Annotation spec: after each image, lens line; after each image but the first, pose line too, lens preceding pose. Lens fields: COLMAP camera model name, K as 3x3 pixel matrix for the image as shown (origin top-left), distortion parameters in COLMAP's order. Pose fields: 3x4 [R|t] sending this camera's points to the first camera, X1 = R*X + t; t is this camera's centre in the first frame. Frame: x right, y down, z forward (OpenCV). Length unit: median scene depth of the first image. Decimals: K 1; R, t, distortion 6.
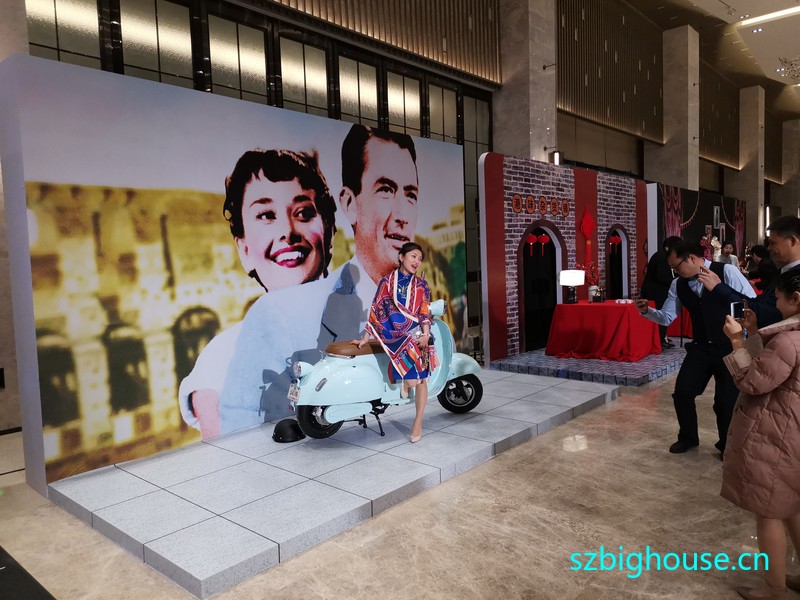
lens RADIAL K [[611.8, 0, 400.0], [0, 611.8, 300.0], [0, 0, 1]] dist [0.009637, 0.003389]
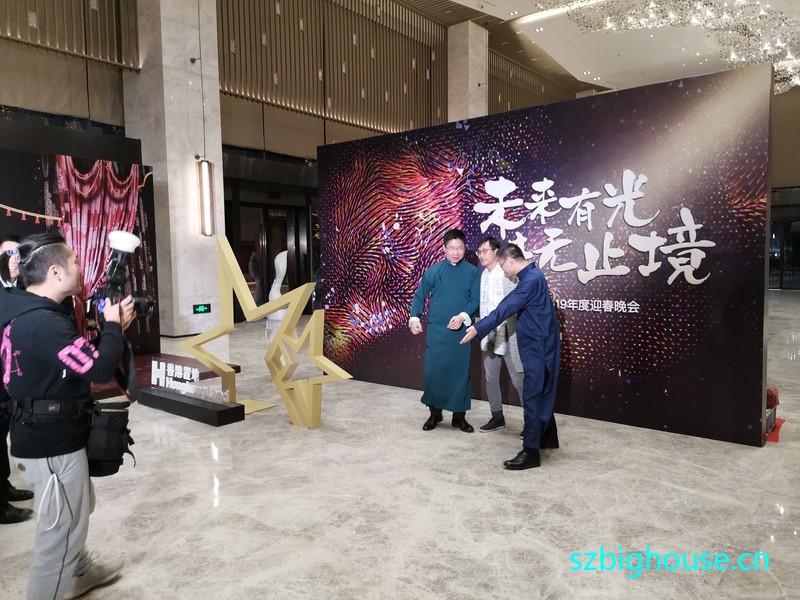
lens RADIAL K [[595.2, 0, 400.0], [0, 595.2, 300.0], [0, 0, 1]] dist [0.072254, -0.079206]
pose [[0.998863, 0.016888, 0.044583, 0.726928], [-0.016848, 0.999857, -0.001282, -0.056458], [-0.044599, 0.000530, 0.999005, 0.505671]]
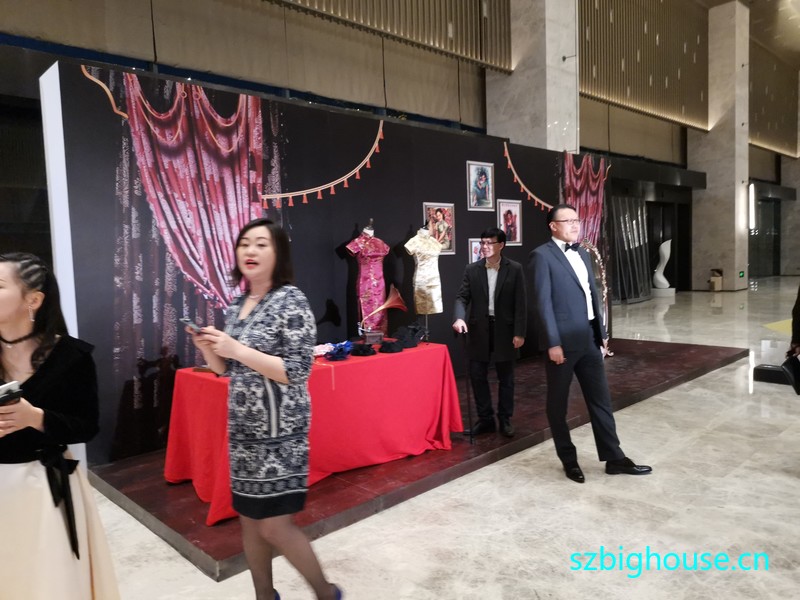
lens RADIAL K [[595.2, 0, 400.0], [0, 595.2, 300.0], [0, 0, 1]] dist [0.072254, -0.079206]
pose [[0.996151, 0.002020, -0.087631, 0.423461], [-0.001388, 0.999973, 0.007270, -0.046096], [0.087643, -0.007121, 0.996126, 0.475135]]
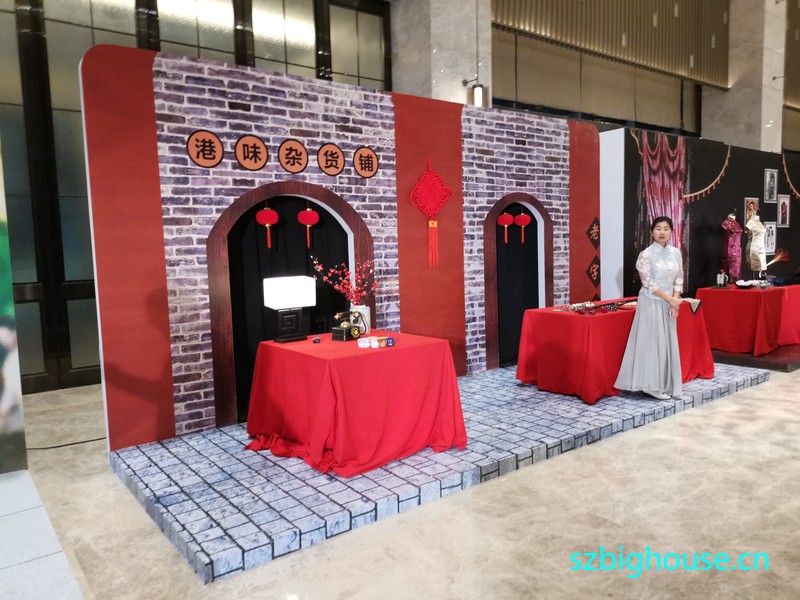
lens RADIAL K [[595.2, 0, 400.0], [0, 595.2, 300.0], [0, 0, 1]] dist [0.072254, -0.079206]
pose [[0.981334, 0.026147, -0.190524, 0.215073], [-0.020016, 0.999220, 0.034033, -0.022378], [0.191265, -0.029584, 0.981092, 0.241049]]
